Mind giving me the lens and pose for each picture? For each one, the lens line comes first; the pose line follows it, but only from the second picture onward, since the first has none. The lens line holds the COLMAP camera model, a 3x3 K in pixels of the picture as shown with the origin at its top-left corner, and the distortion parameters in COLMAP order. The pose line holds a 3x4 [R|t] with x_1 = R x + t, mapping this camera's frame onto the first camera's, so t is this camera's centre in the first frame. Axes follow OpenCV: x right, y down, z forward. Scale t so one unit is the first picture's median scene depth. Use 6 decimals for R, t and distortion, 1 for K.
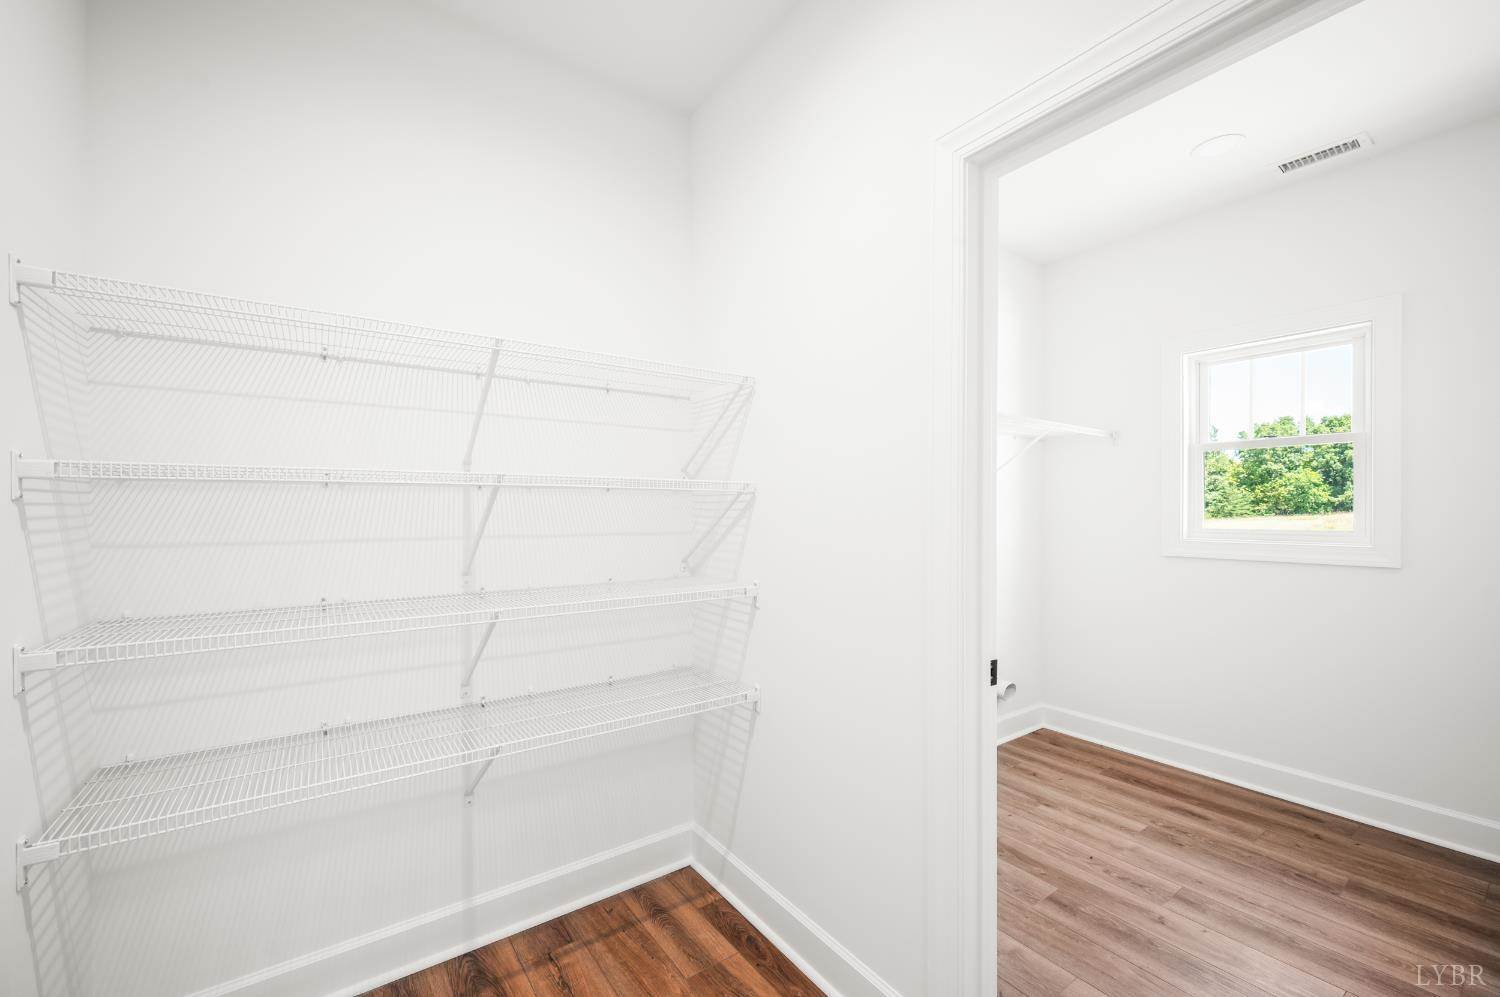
lens RADIAL K [[602.8, 0, 749.3], [0, 602.8, 520.8], [0, 0, 1]] dist [0.001656, -0.000038]
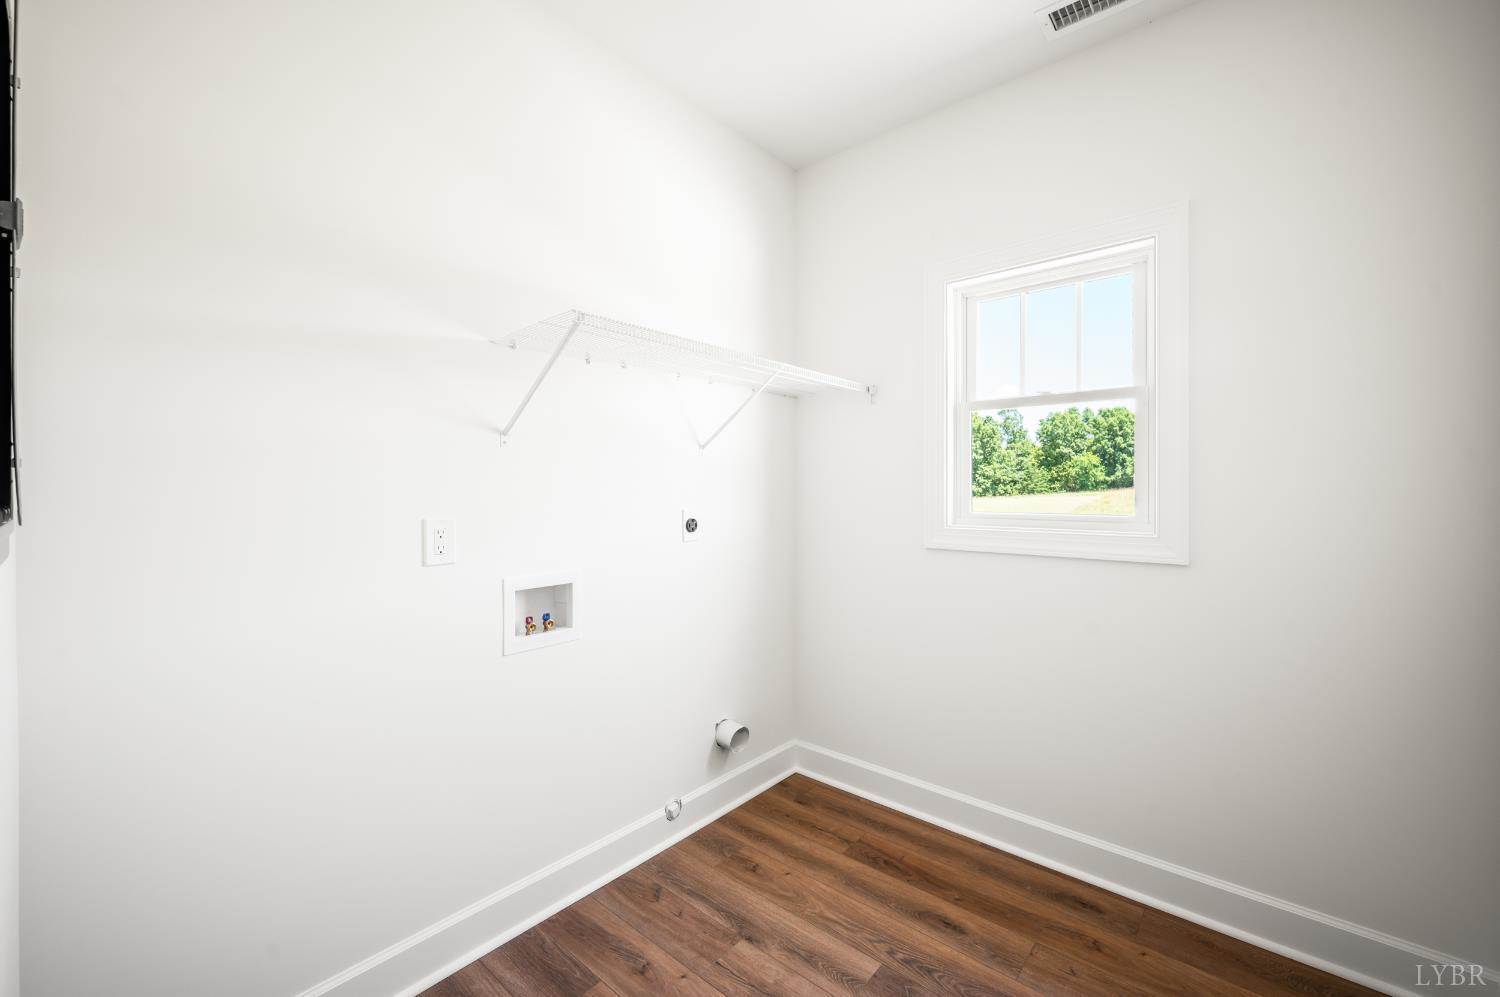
lens RADIAL K [[594.4, 0, 750.0], [0, 594.4, 498.5], [0, 0, 1]] dist [-0.001283, -0.000152]
pose [[0.974317, -0.004029, 0.225145, 0.261342], [0.003824, 0.999992, 0.001348, -0.005903], [-0.225149, -0.000453, 0.974324, 0.276971]]
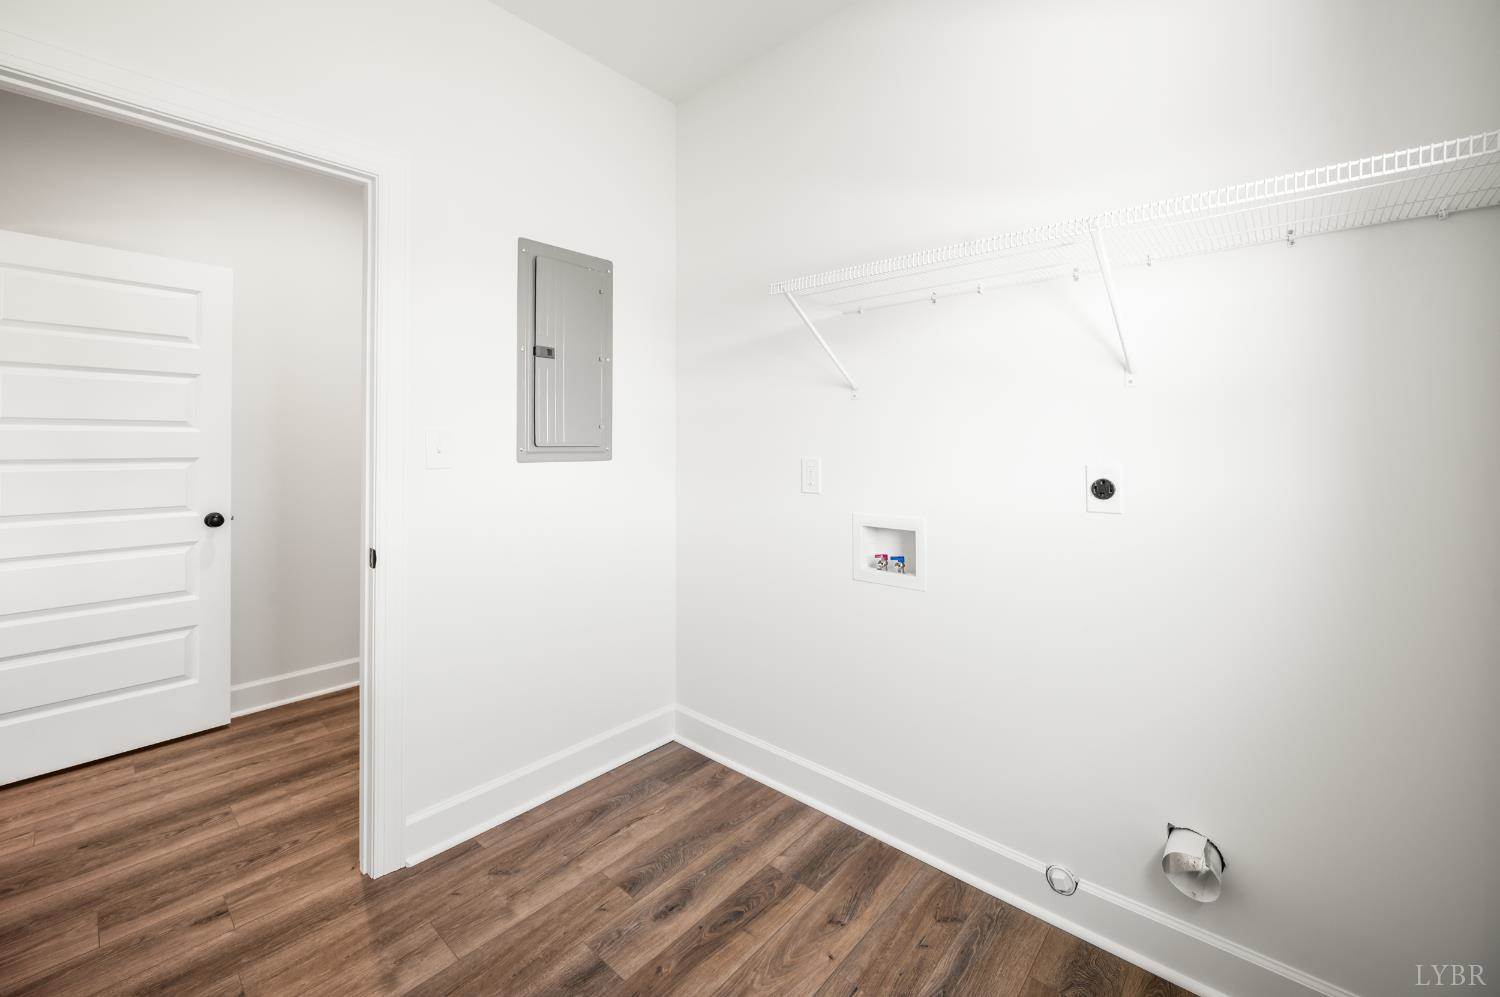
lens RADIAL K [[608.5, 0, 758.1], [0, 608.5, 441.6], [0, 0, 1]] dist [-0.002295, -0.000162]
pose [[0.235107, 0.004093, -0.971961, 0.709104], [-0.011857, 0.999929, 0.001343, -0.008079], [0.971897, 0.011209, 0.235139, 0.566227]]
